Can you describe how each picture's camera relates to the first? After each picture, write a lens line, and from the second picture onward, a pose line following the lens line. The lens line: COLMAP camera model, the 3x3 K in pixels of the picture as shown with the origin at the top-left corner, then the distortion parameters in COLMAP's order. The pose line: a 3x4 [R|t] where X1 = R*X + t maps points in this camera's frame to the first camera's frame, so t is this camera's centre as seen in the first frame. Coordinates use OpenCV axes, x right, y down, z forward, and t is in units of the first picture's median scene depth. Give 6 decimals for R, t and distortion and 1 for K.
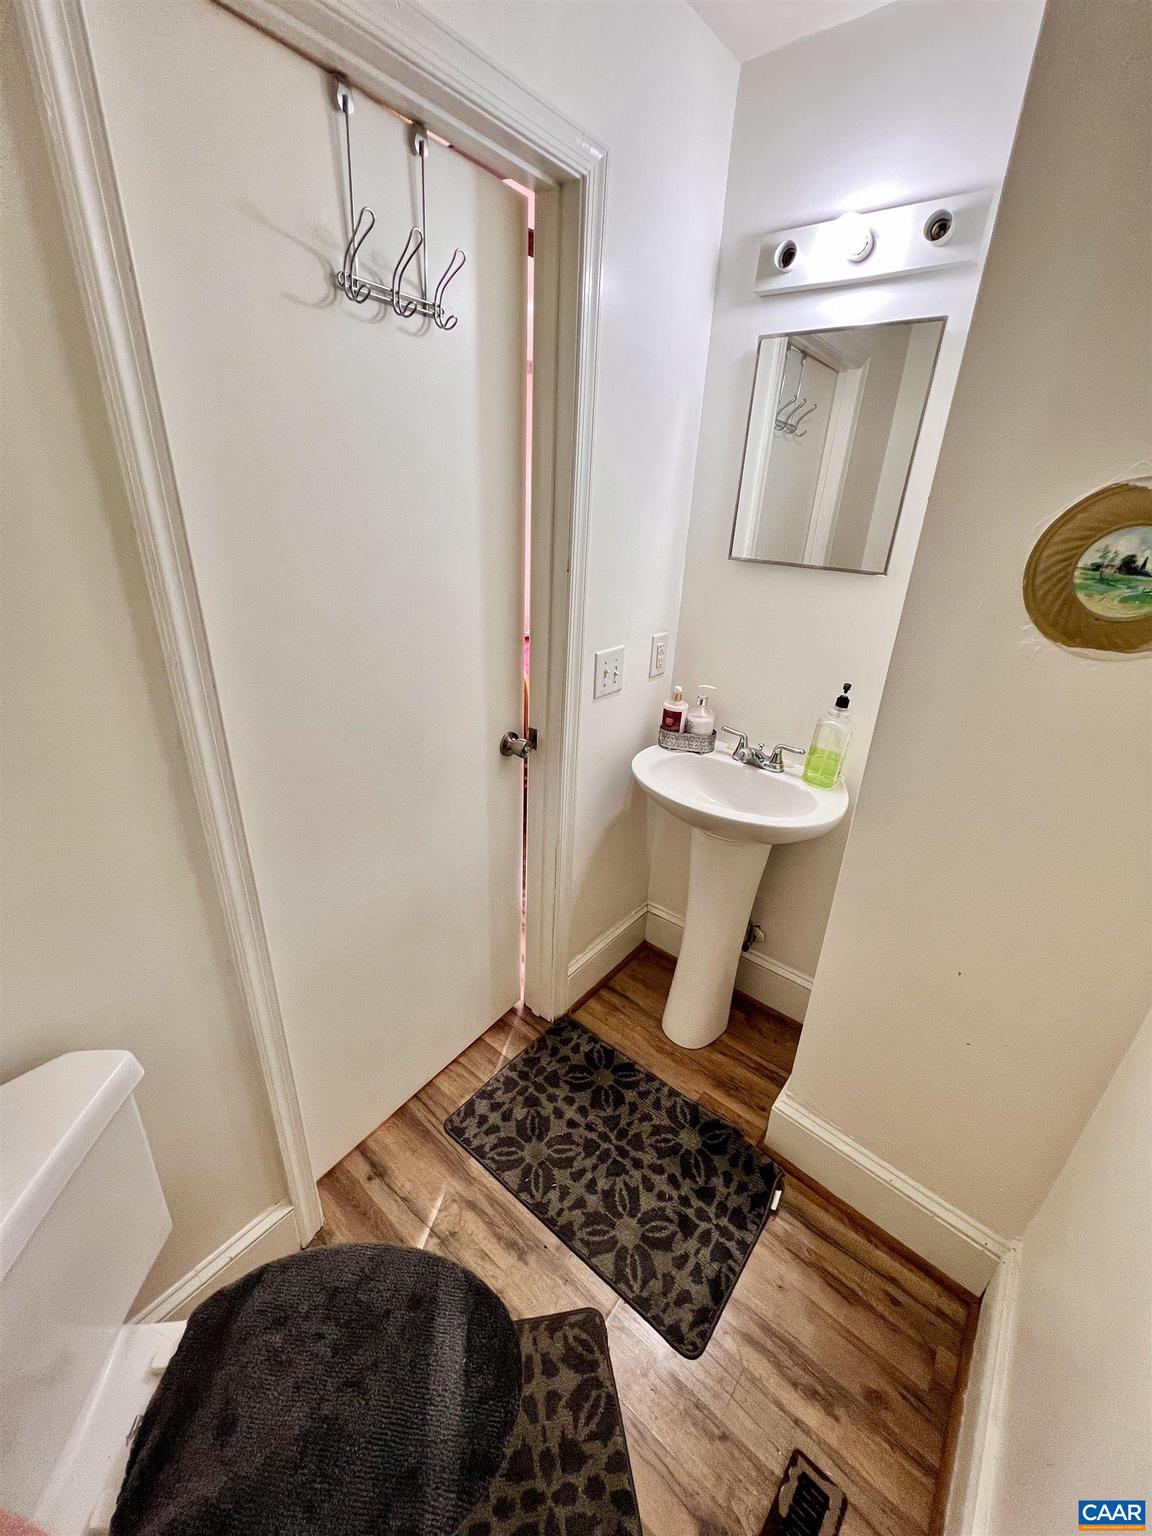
lens RADIAL K [[619.8, 0, 576.0], [0, 619.8, 768.0], [0, 0, 1]] dist [-0.001540, -0.000697]
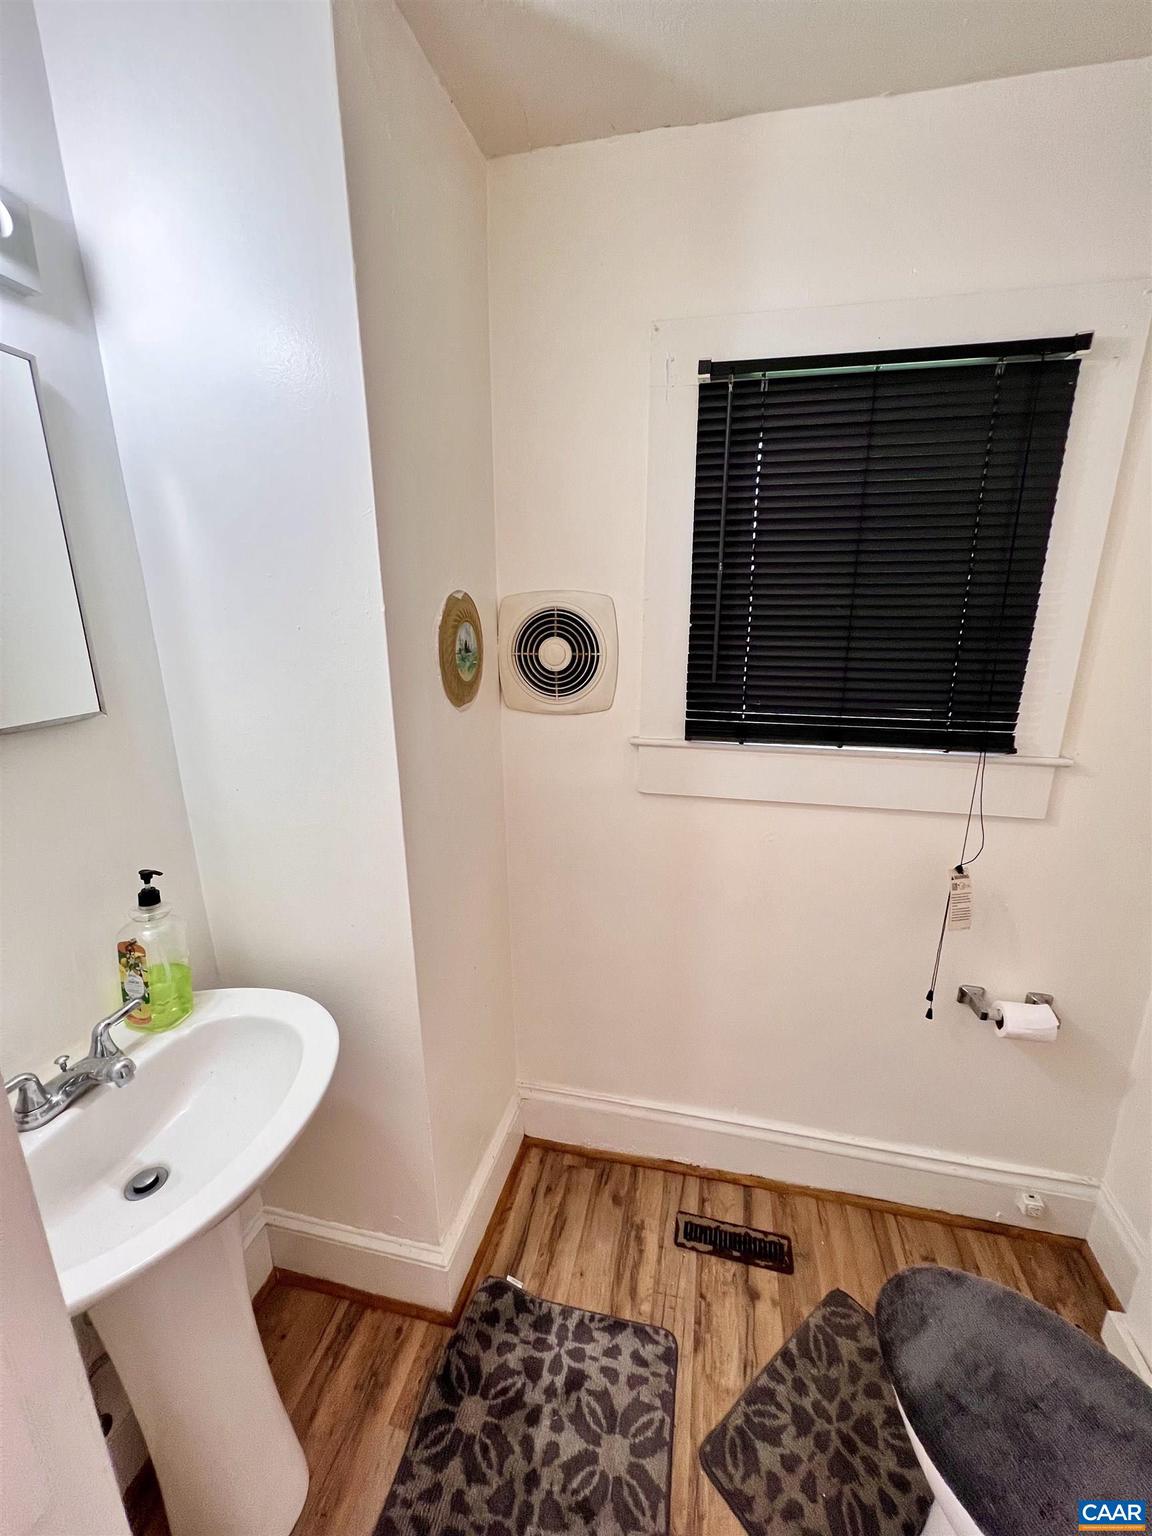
lens RADIAL K [[619.8, 0, 576.0], [0, 619.8, 768.0], [0, 0, 1]] dist [-0.001540, -0.000697]
pose [[-0.465637, -0.268241, 0.843344, -0.349653], [0.337633, 0.827031, 0.449471, -0.411134], [-0.818038, 0.494031, -0.294529, 0.838687]]
